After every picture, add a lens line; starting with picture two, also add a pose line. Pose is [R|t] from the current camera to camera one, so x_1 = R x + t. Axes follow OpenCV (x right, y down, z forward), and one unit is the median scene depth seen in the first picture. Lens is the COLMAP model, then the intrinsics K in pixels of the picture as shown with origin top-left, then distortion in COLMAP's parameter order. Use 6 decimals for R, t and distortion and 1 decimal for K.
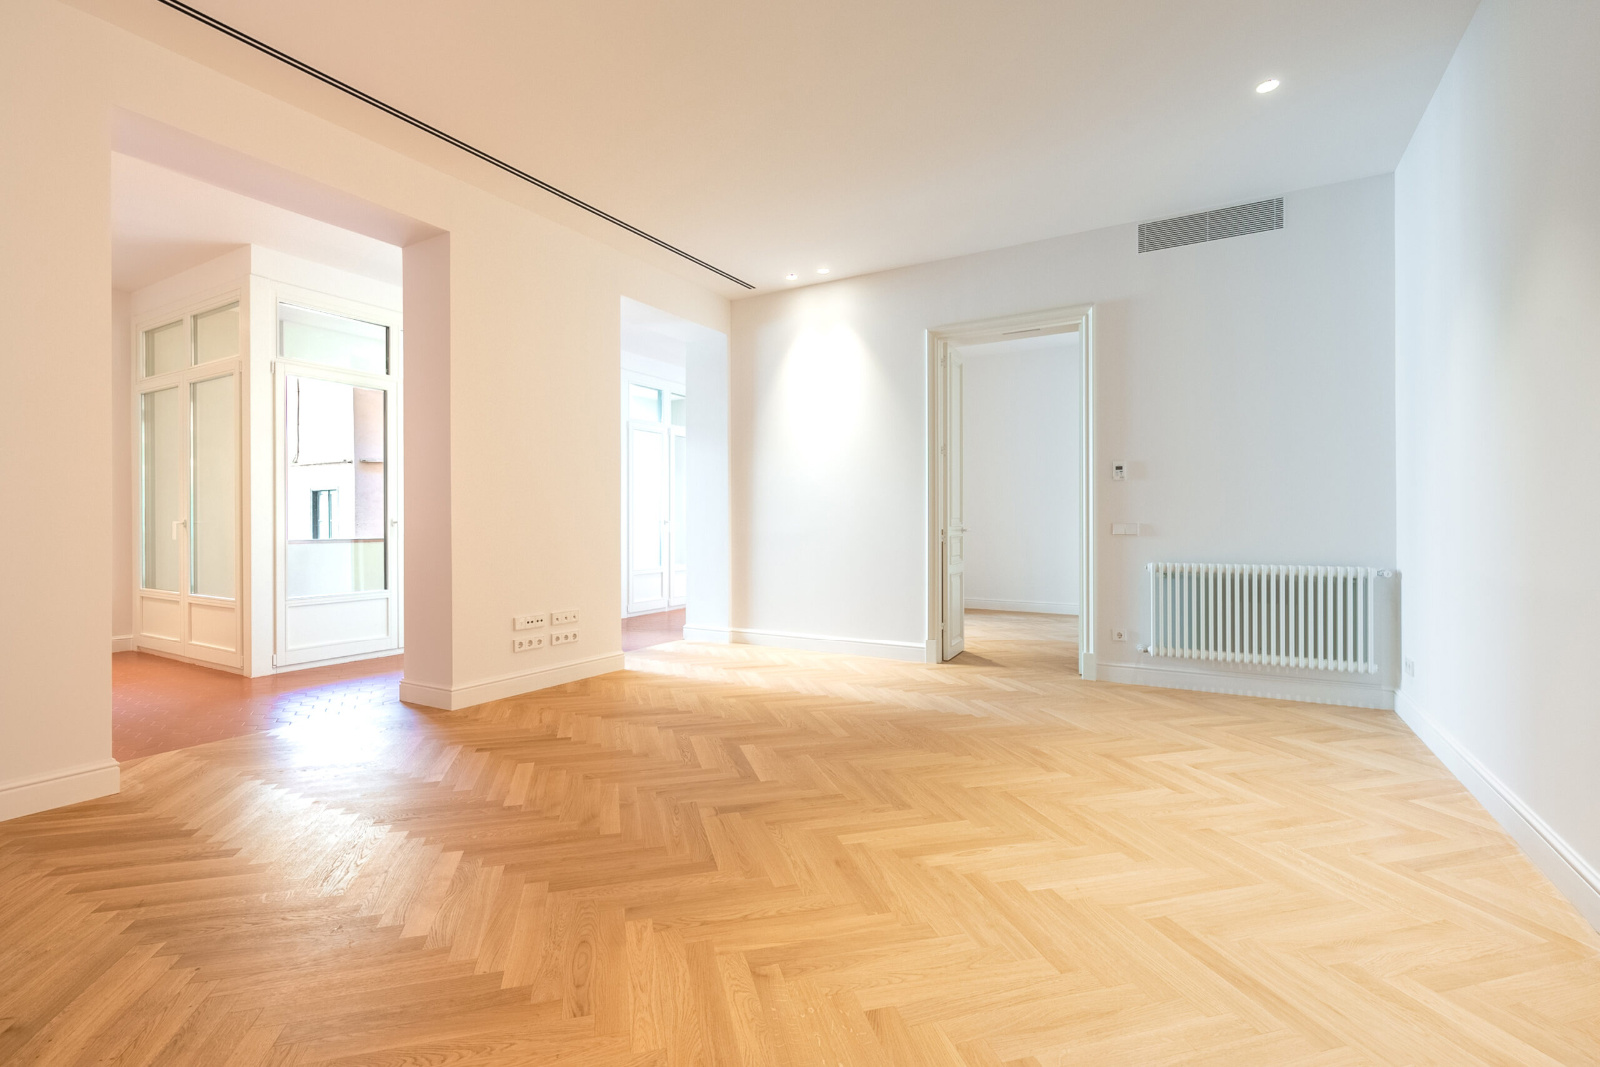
lens RADIAL K [[713.5, 0, 799.3], [0, 713.5, 528.2], [0, 0, 1]] dist [0.000577, -0.000071]
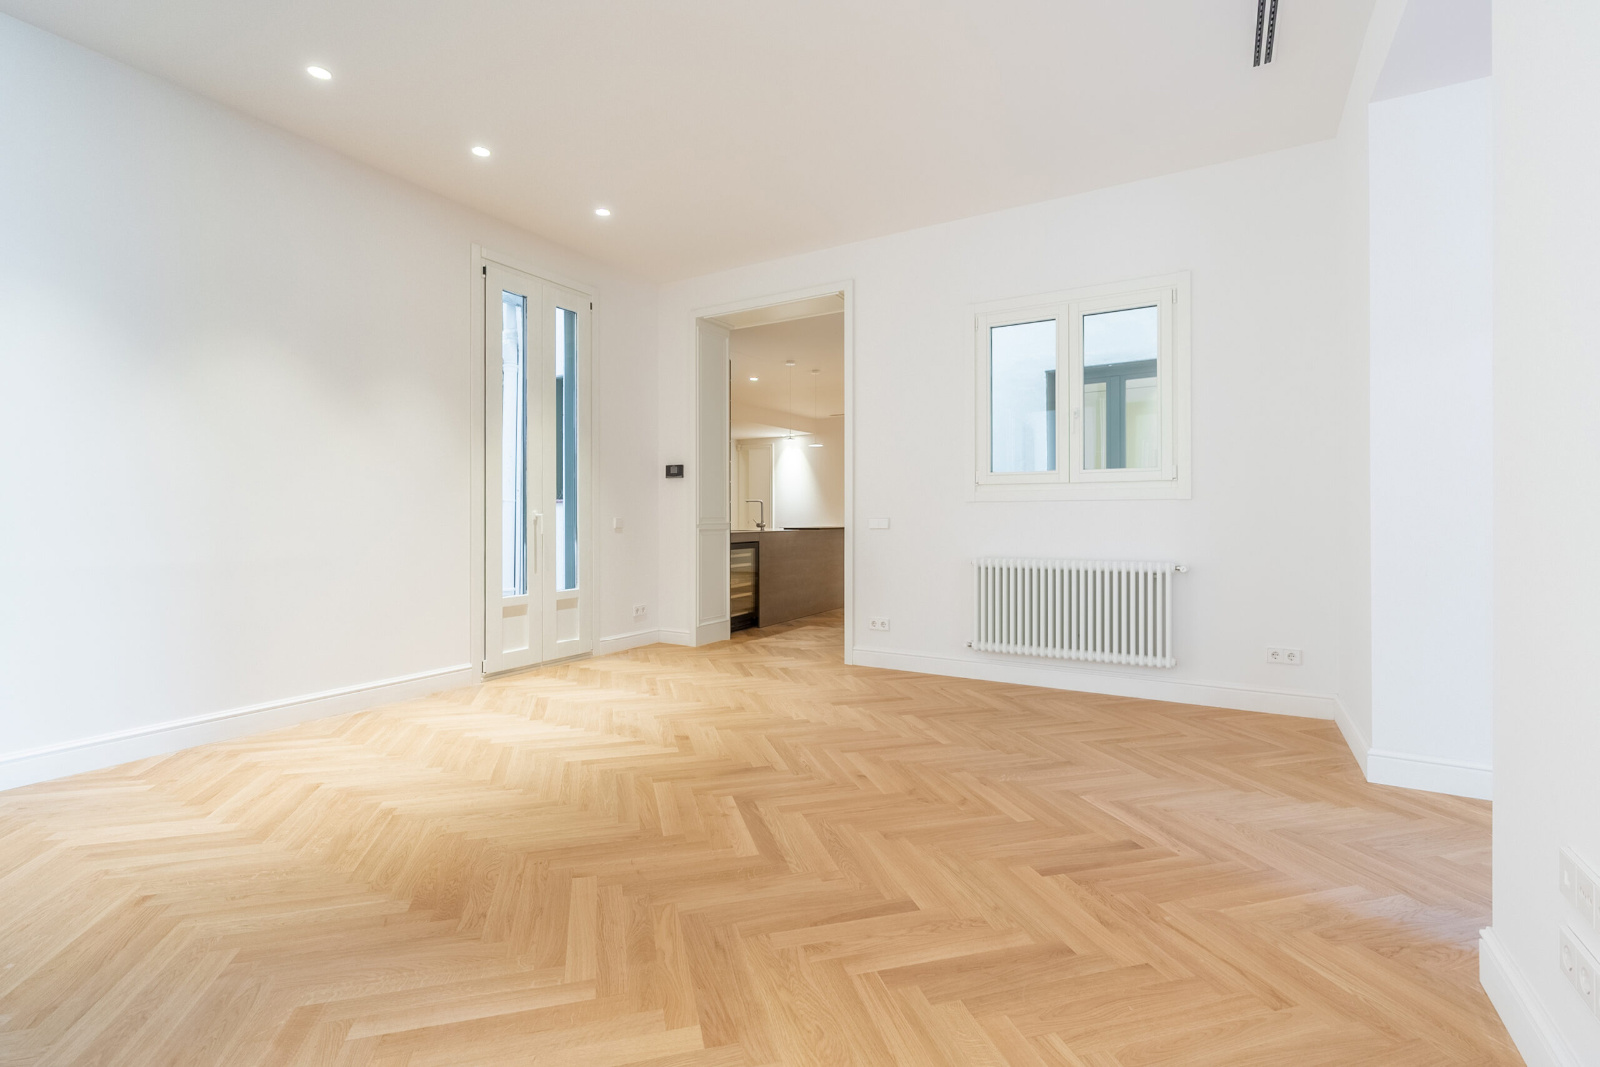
lens RADIAL K [[710.7, 0, 795.7], [0, 710.7, 515.9], [0, 0, 1]] dist [-0.000259, -0.000337]
pose [[-0.999994, 0.002304, -0.002770, -0.129391], [0.002295, 0.999992, 0.003123, -0.012110], [0.002777, 0.003116, -0.999991, 1.840768]]
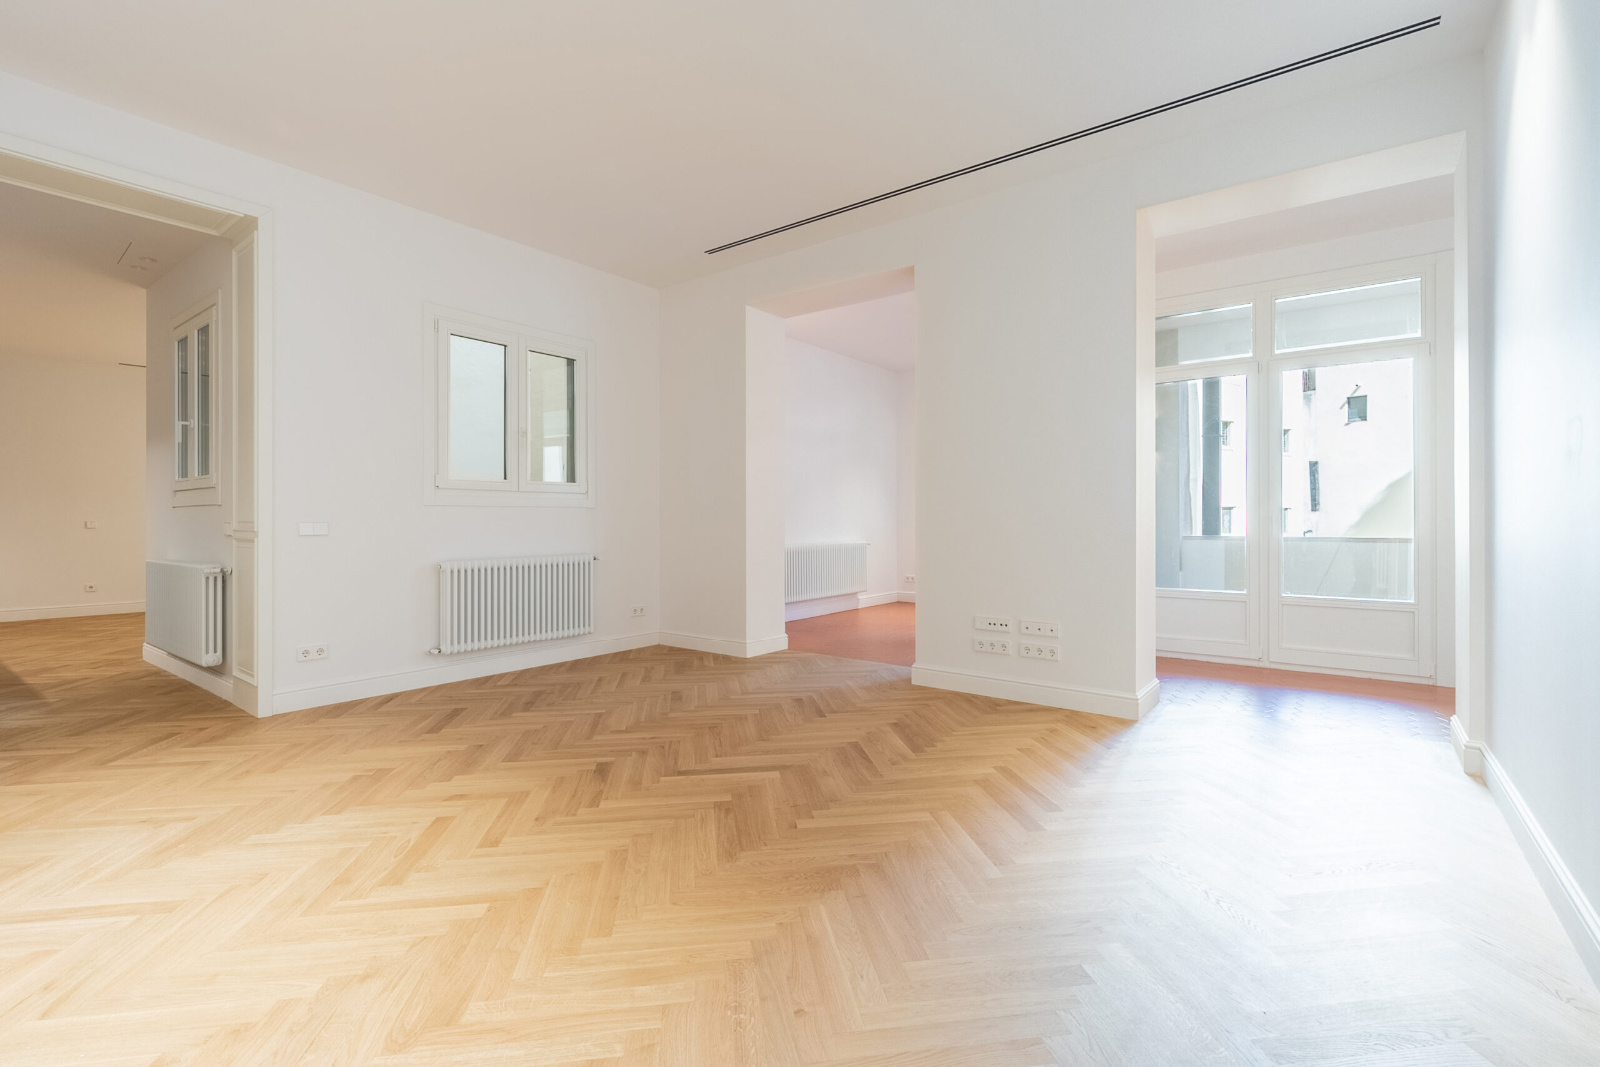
lens RADIAL K [[710.7, 0, 795.7], [0, 710.7, 515.9], [0, 0, 1]] dist [-0.000259, -0.000337]
pose [[-0.119347, -0.006105, -0.992834, 0.881435], [-0.004839, 0.999973, -0.005567, -0.009366], [0.992841, 0.004140, -0.119374, 1.249269]]
